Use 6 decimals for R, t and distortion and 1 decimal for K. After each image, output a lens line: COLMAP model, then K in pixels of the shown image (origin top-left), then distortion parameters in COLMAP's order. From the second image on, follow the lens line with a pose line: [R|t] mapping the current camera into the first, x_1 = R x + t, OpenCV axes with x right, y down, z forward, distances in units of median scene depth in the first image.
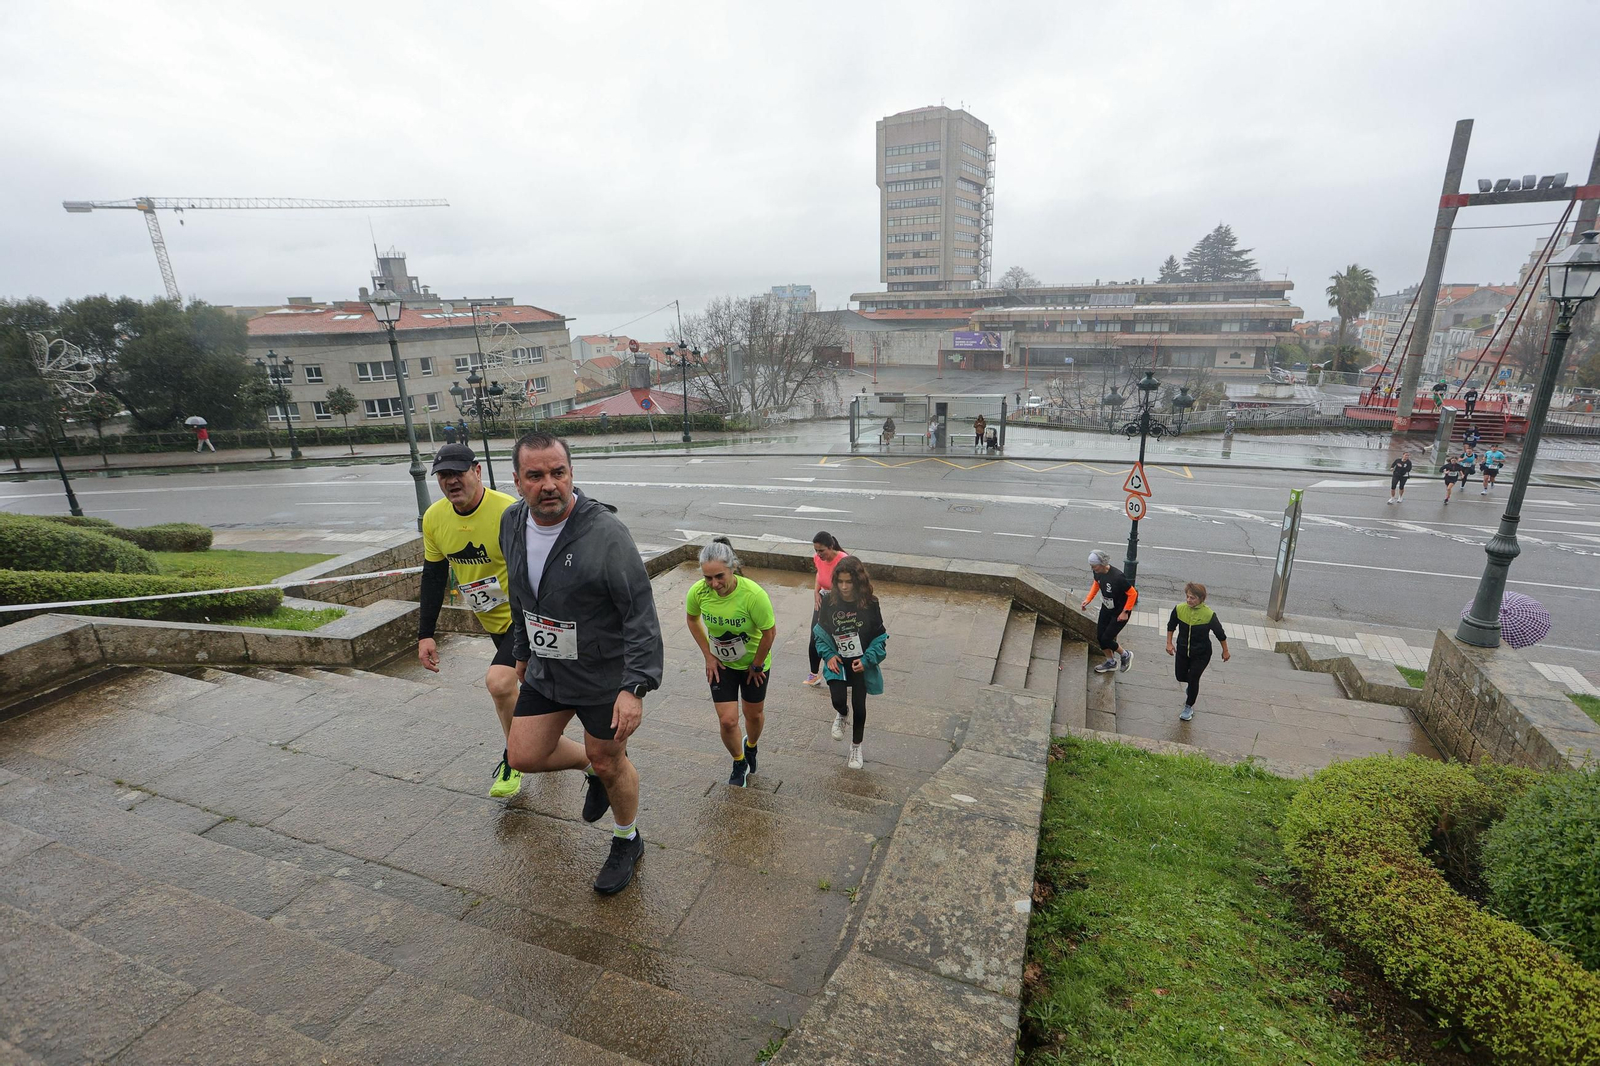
lens RADIAL K [[760.8, 0, 813.5], [0, 760.8, 535.7], [0, 0, 1]] dist [0.019886, 0.001343]
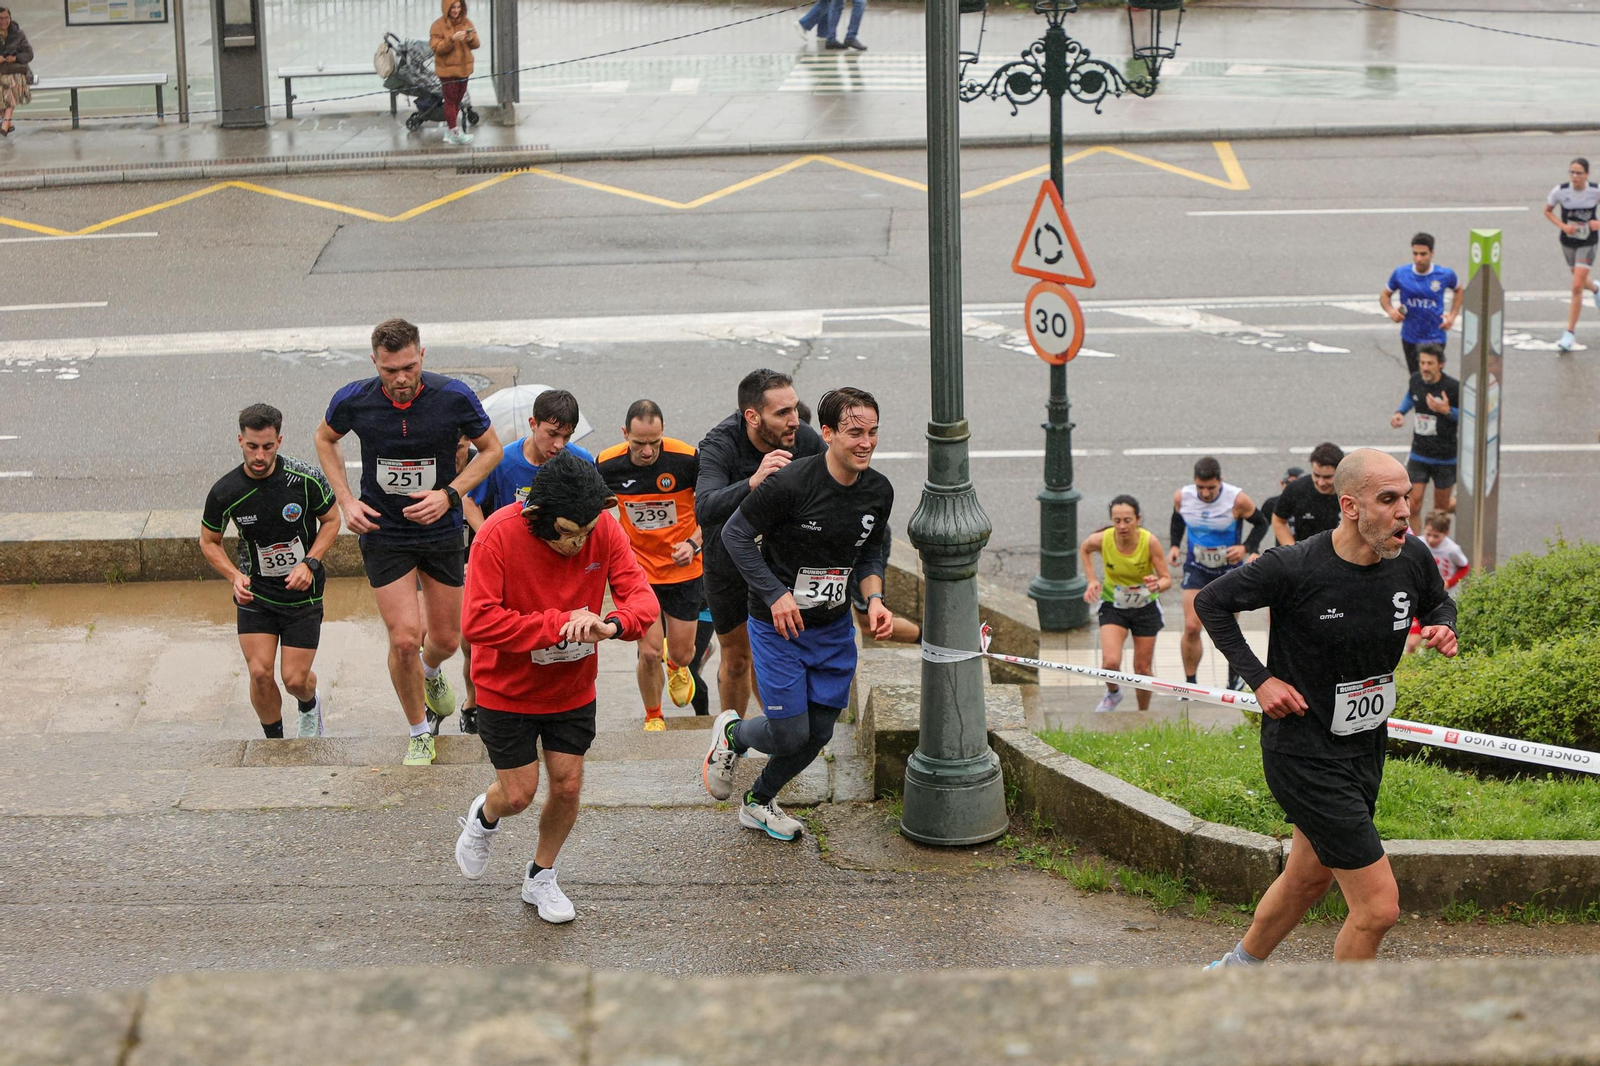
lens RADIAL K [[5430.4, 0, 798.5], [0, 5430.4, 531.7], [0, 0, 1]] dist [-0.078164, 0.000000]
pose [[0.937383, -0.100037, 0.333626, -0.340025], [0.105855, 0.994381, 0.000747, 0.027987], [-0.331826, 0.034616, 0.942705, -0.842179]]
